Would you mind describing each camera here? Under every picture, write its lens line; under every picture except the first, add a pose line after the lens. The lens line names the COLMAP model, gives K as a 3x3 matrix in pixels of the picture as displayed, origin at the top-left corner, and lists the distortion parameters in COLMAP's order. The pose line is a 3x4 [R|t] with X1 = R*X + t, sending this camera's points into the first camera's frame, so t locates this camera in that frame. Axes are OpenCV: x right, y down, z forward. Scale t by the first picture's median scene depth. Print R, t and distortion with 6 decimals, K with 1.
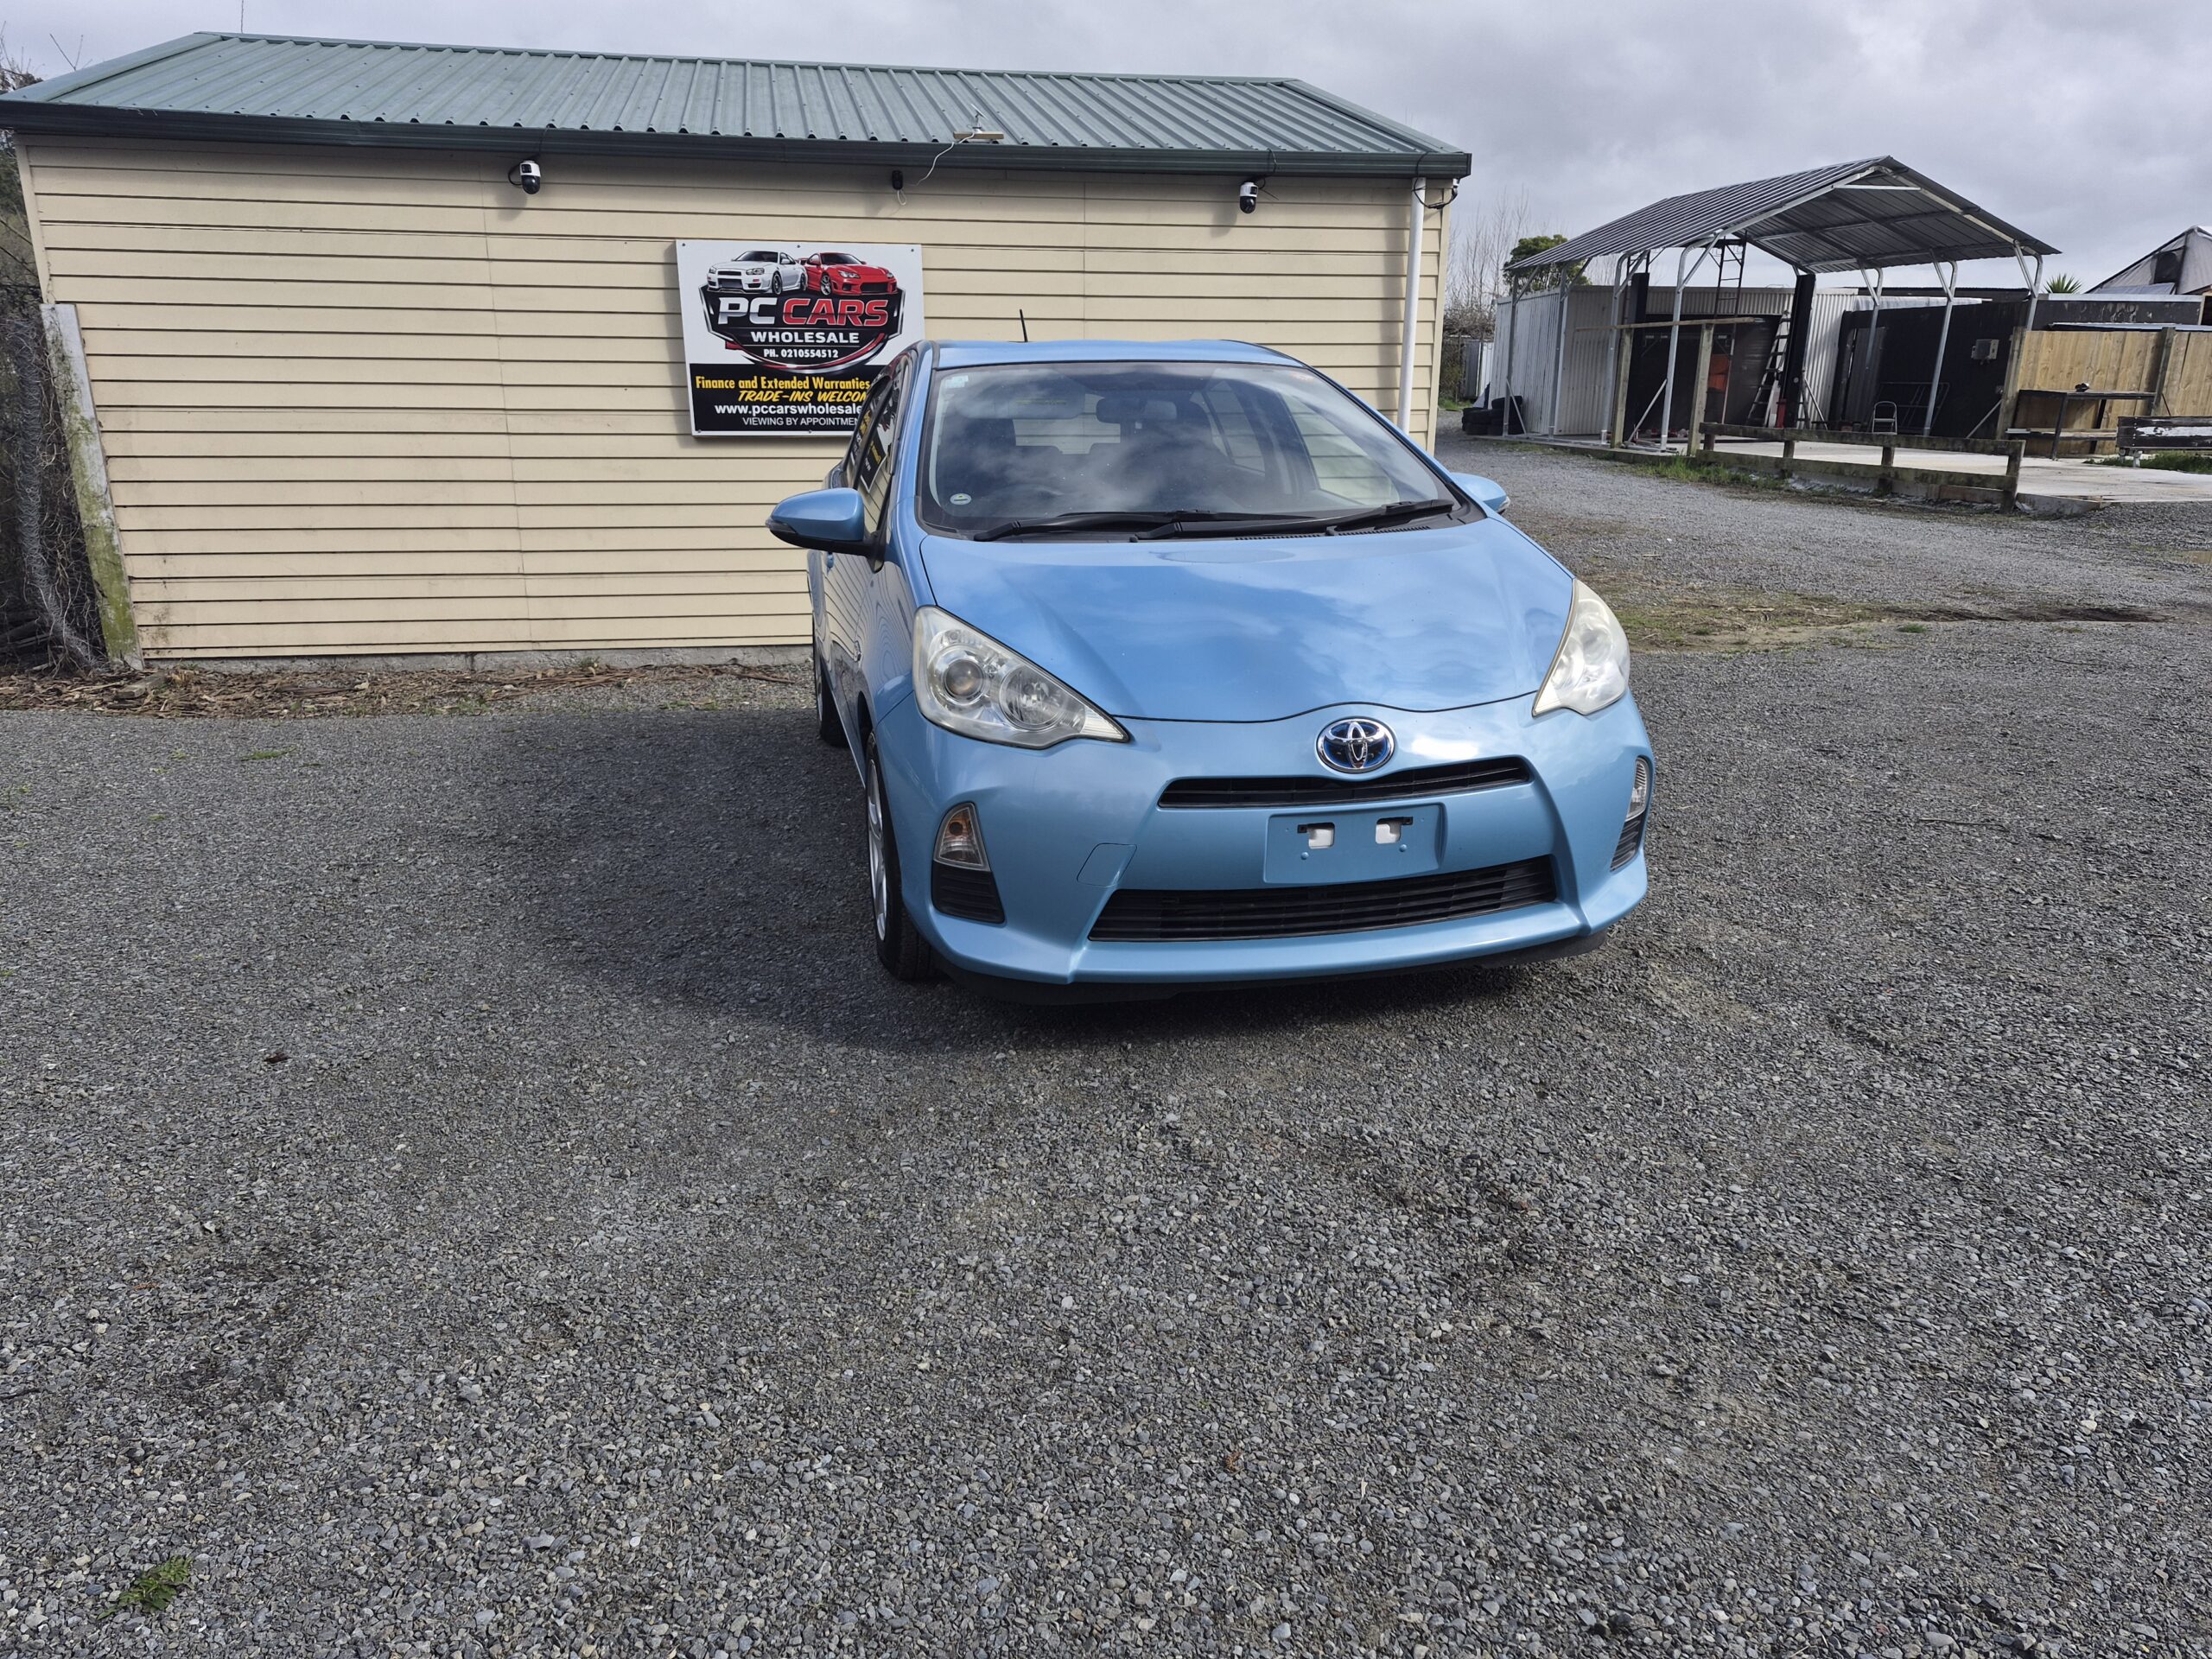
lens RADIAL K [[1546.6, 0, 1125.4], [0, 1546.6, 847.9], [0, 0, 1]] dist [0.054311, -0.054023]
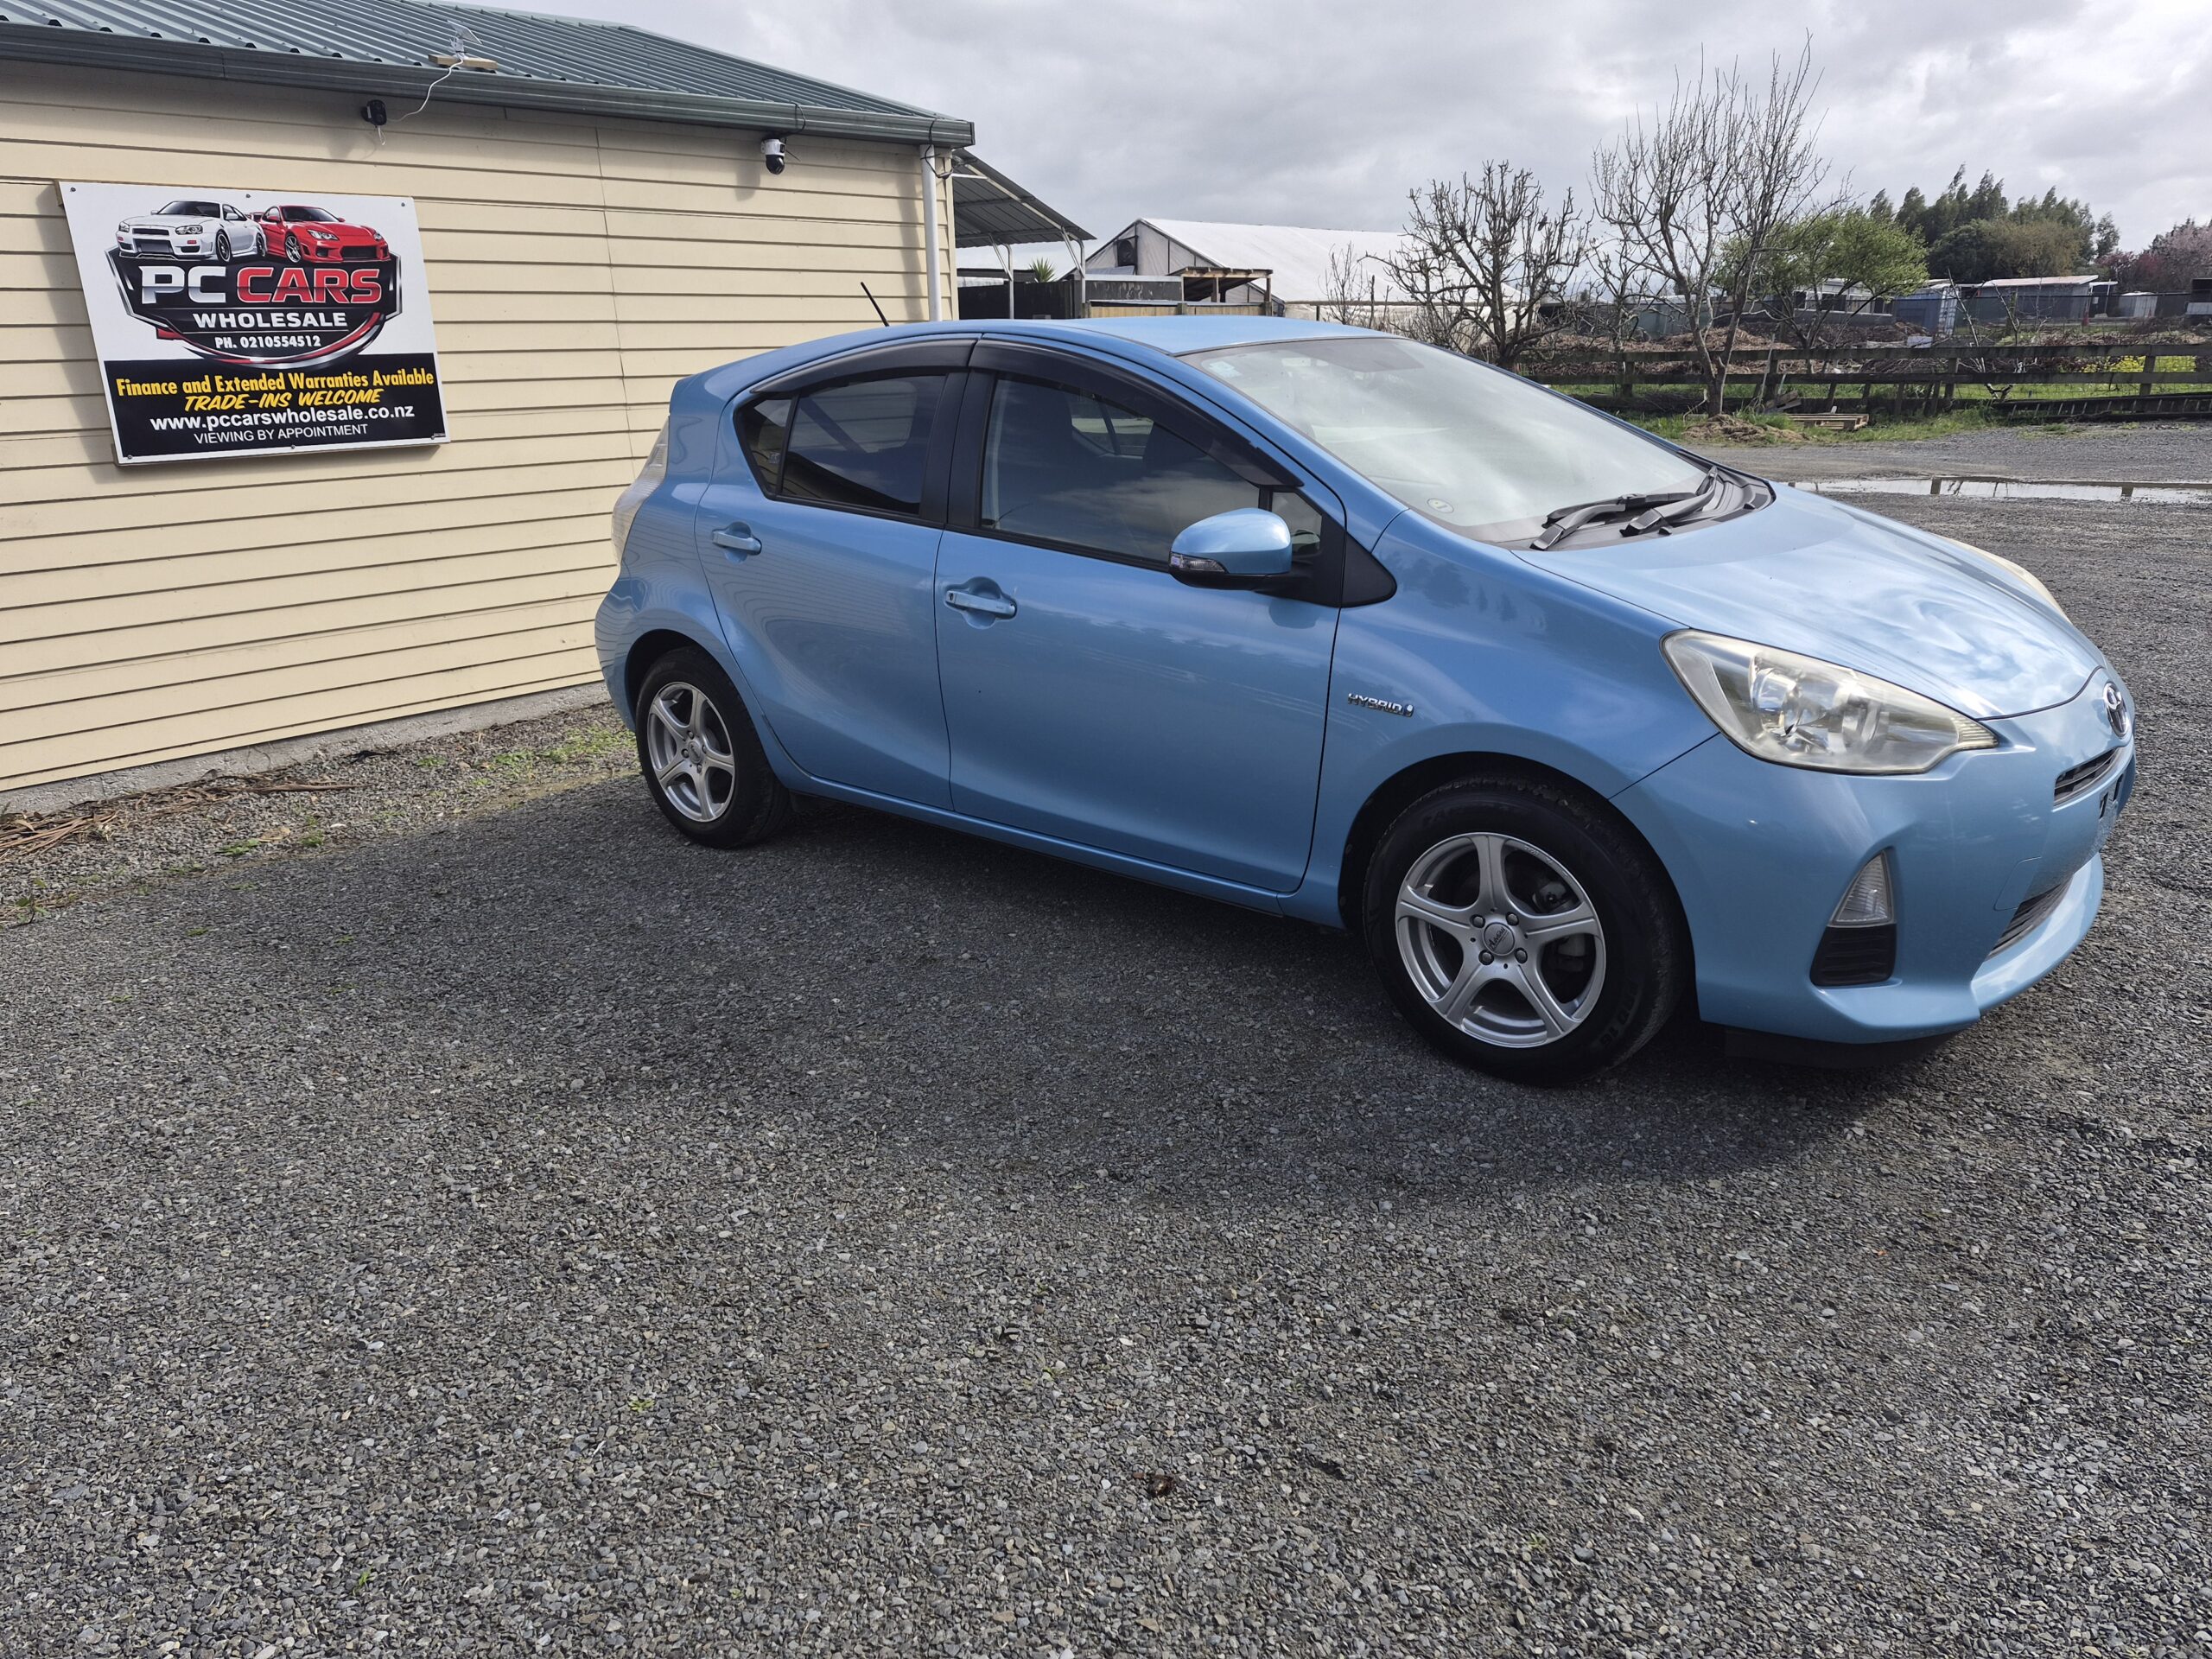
lens RADIAL K [[1546.6, 0, 1111.3], [0, 1546.6, 804.9], [0, 0, 1]] dist [0.054311, -0.054023]
pose [[0.809428, -0.189056, 0.555954, -0.344317], [0.194692, 0.979606, 0.049665, -0.066678], [-0.554005, 0.068039, 0.829728, 0.193250]]
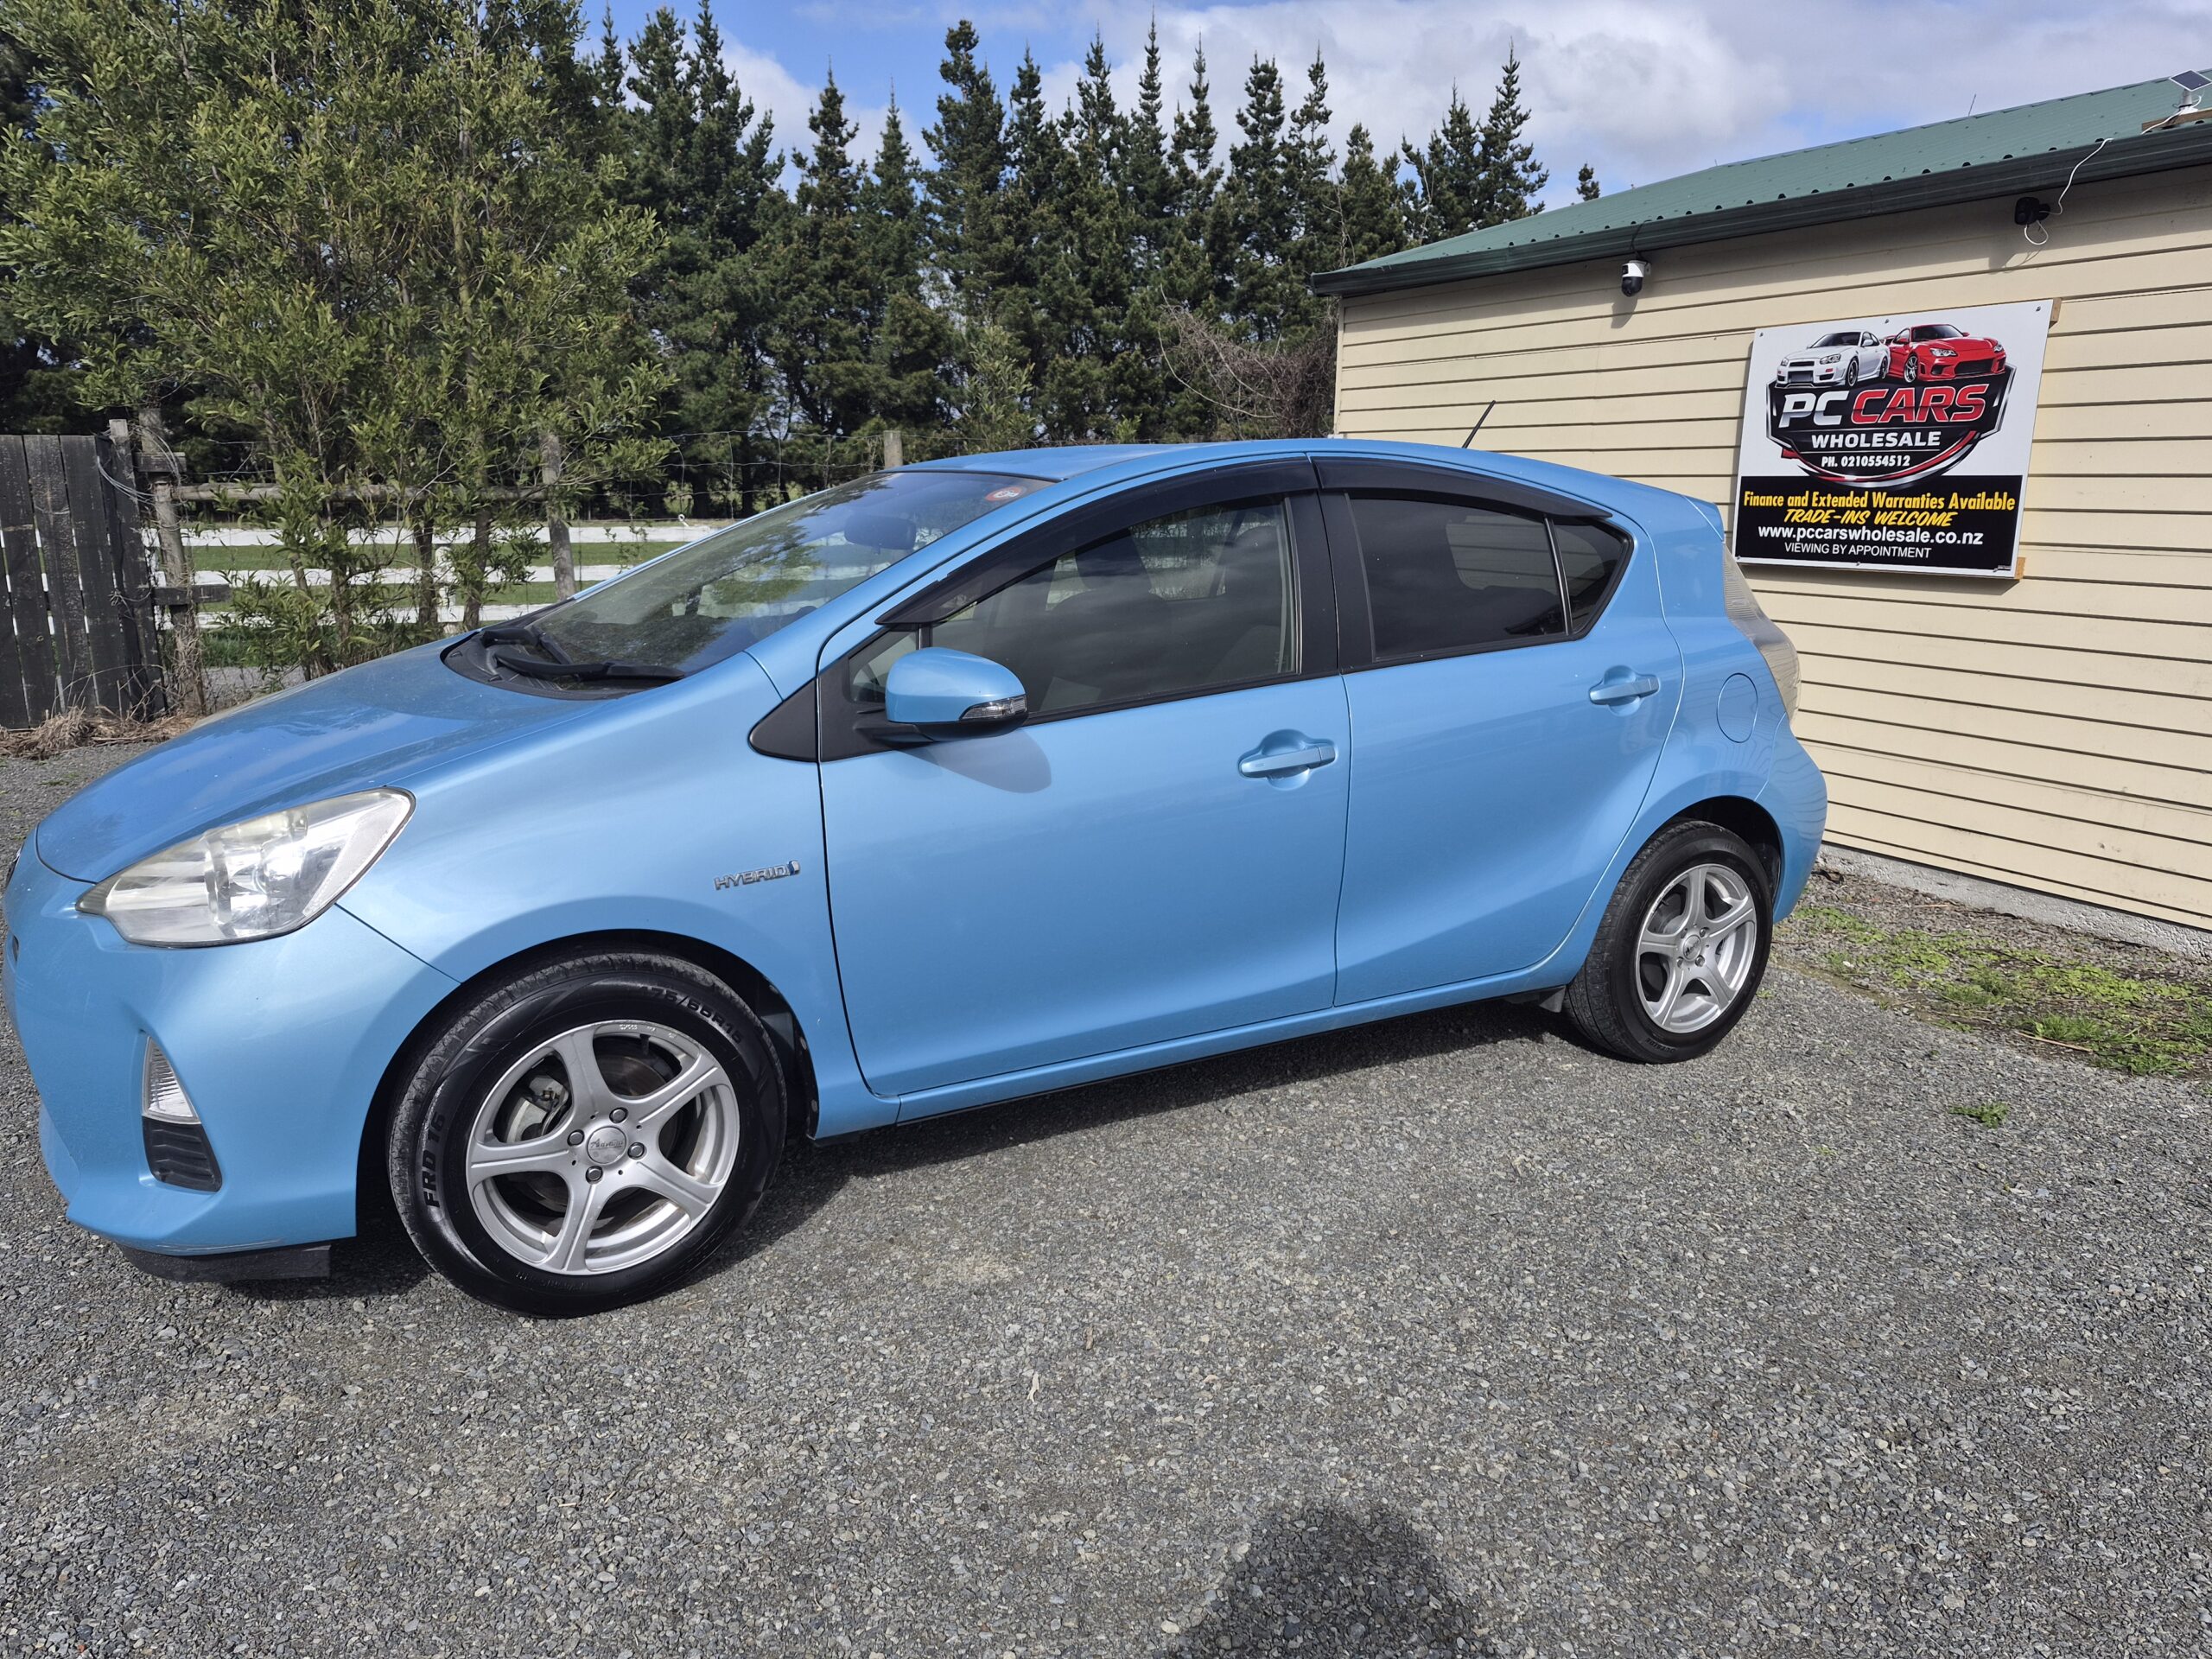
lens RADIAL K [[1546.6, 0, 1091.2], [0, 1546.6, 826.6], [0, 0, 1]] dist [0.054311, -0.054023]
pose [[0.271811, 0.209740, -0.939217, 0.440208], [-0.285063, 0.949709, 0.129586, -0.145691], [0.919162, 0.232513, 0.317930, 0.471073]]
